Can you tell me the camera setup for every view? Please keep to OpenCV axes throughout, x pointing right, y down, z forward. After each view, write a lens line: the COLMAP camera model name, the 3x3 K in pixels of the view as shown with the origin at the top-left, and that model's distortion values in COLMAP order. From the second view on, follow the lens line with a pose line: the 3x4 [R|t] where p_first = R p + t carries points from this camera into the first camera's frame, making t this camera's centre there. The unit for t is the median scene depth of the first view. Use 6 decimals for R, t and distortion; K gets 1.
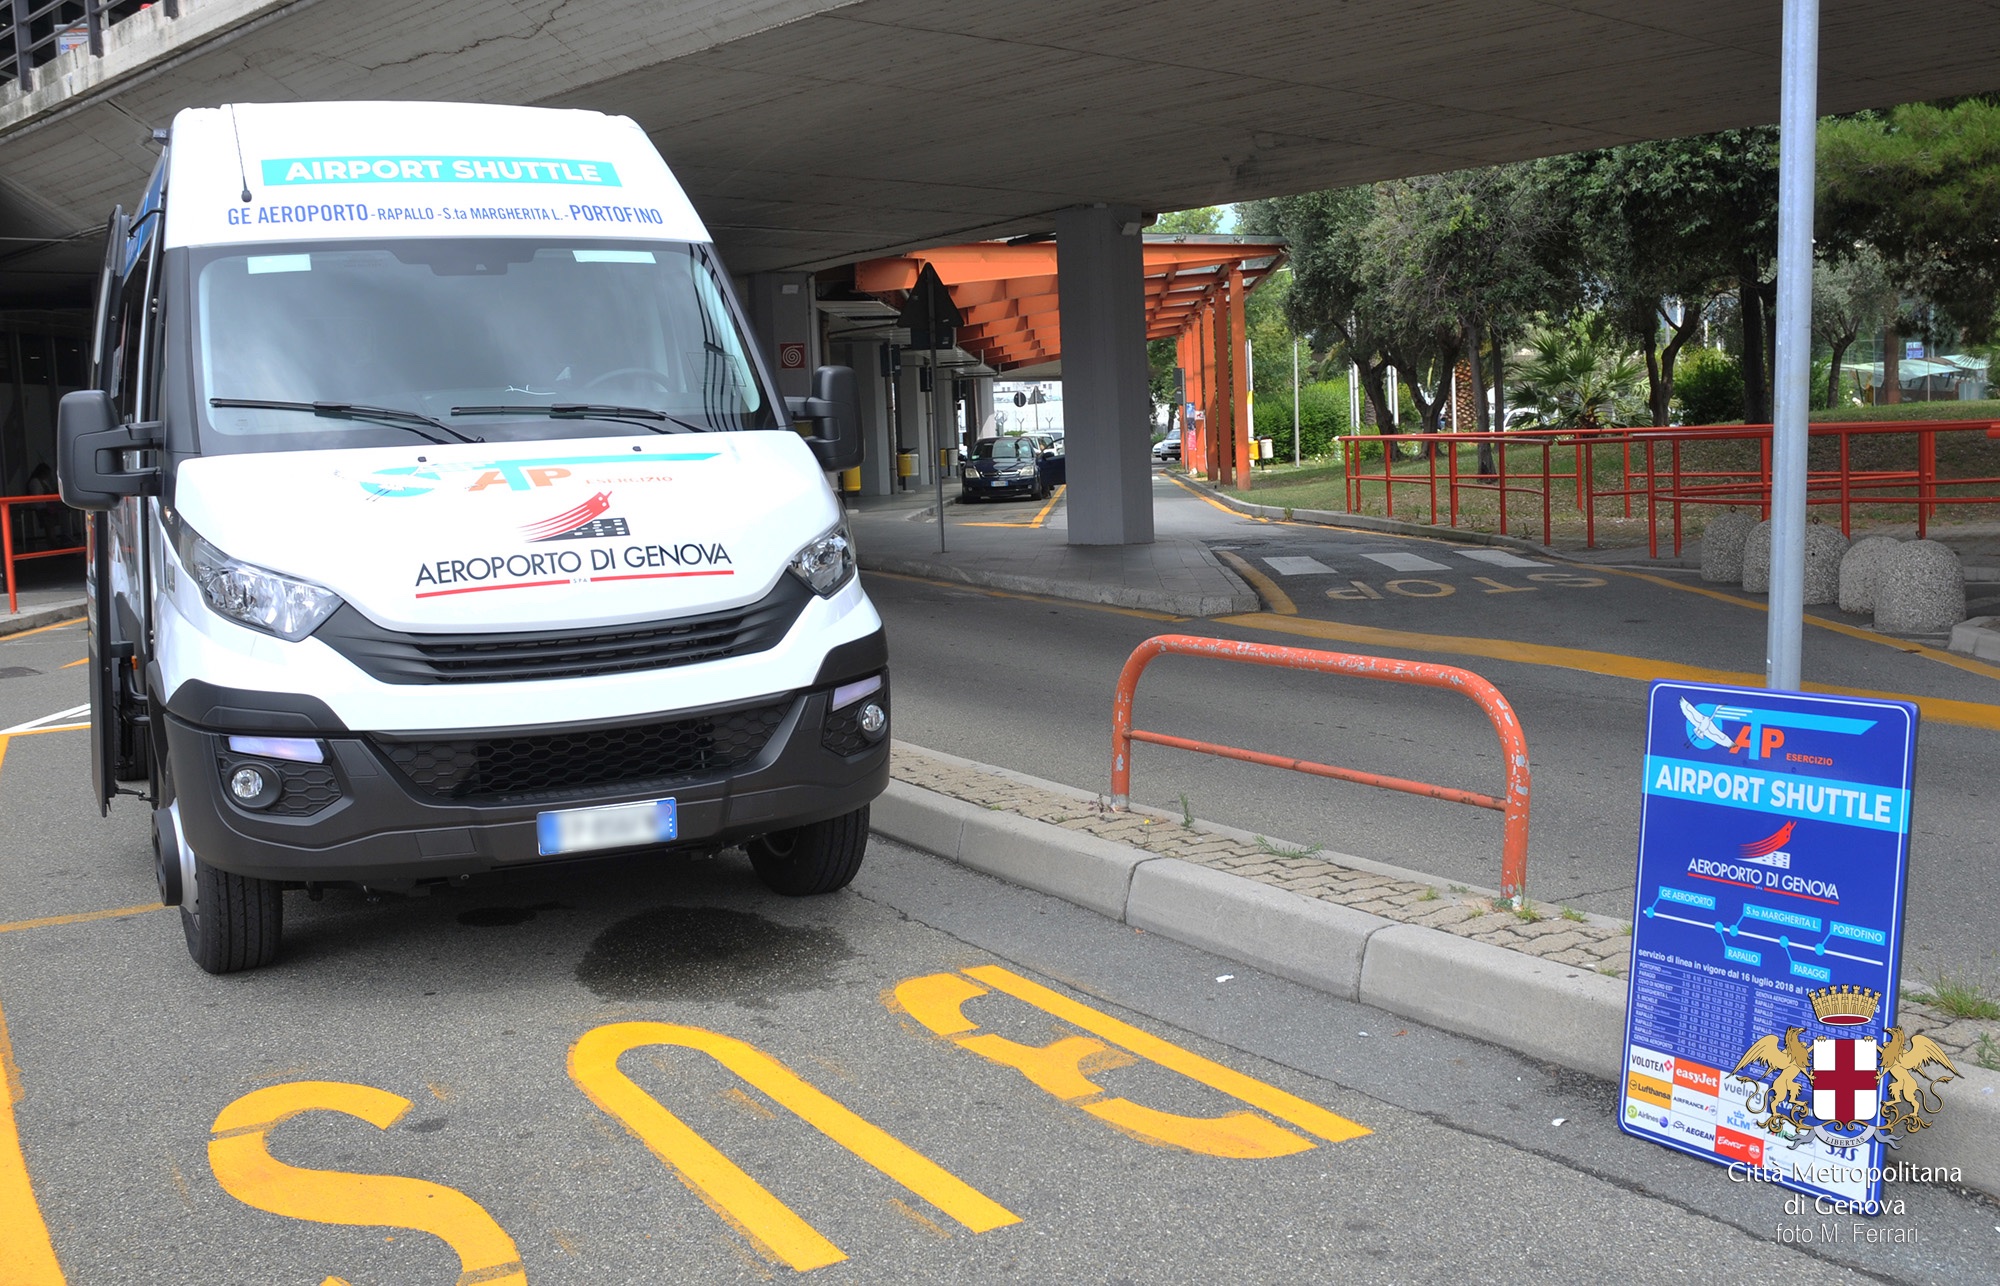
lens RADIAL K [[2012.3, 0, 999.6], [0, 2012.3, 582.4], [0, 0, 1]] dist [-0.149150, 0.325071]
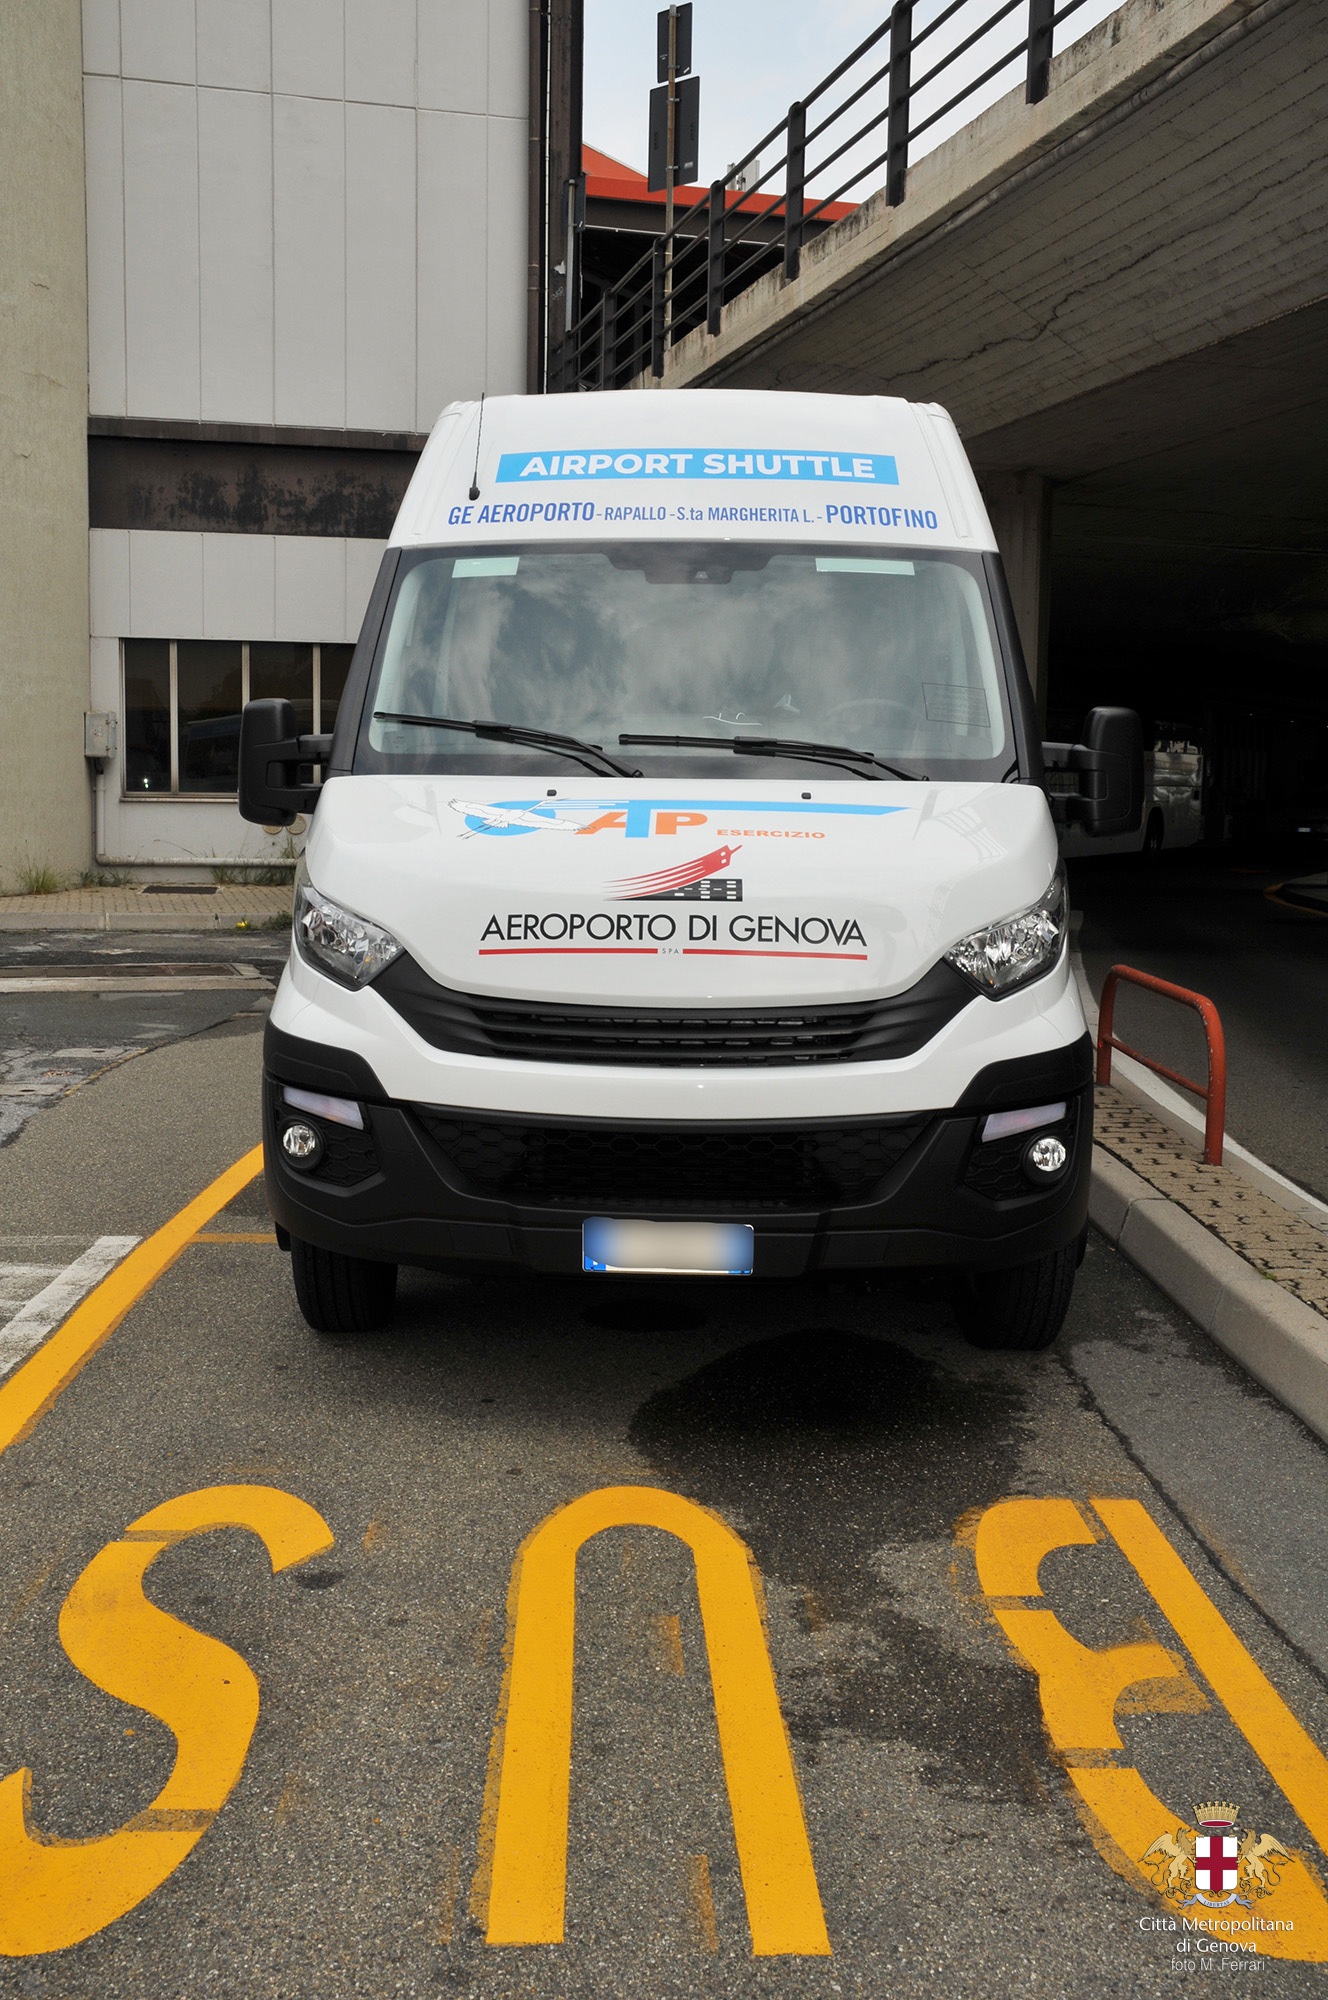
lens RADIAL K [[2000.3, 0, 664.0], [0, 2000.3, 1000.0], [0, 0, 1]] dist [-0.108296, 0.283138]
pose [[0.885537, 0.105297, -0.452478, 0.163398], [-0.085578, 0.994280, 0.063898, -0.032951], [0.456619, -0.017862, 0.889483, 0.253176]]
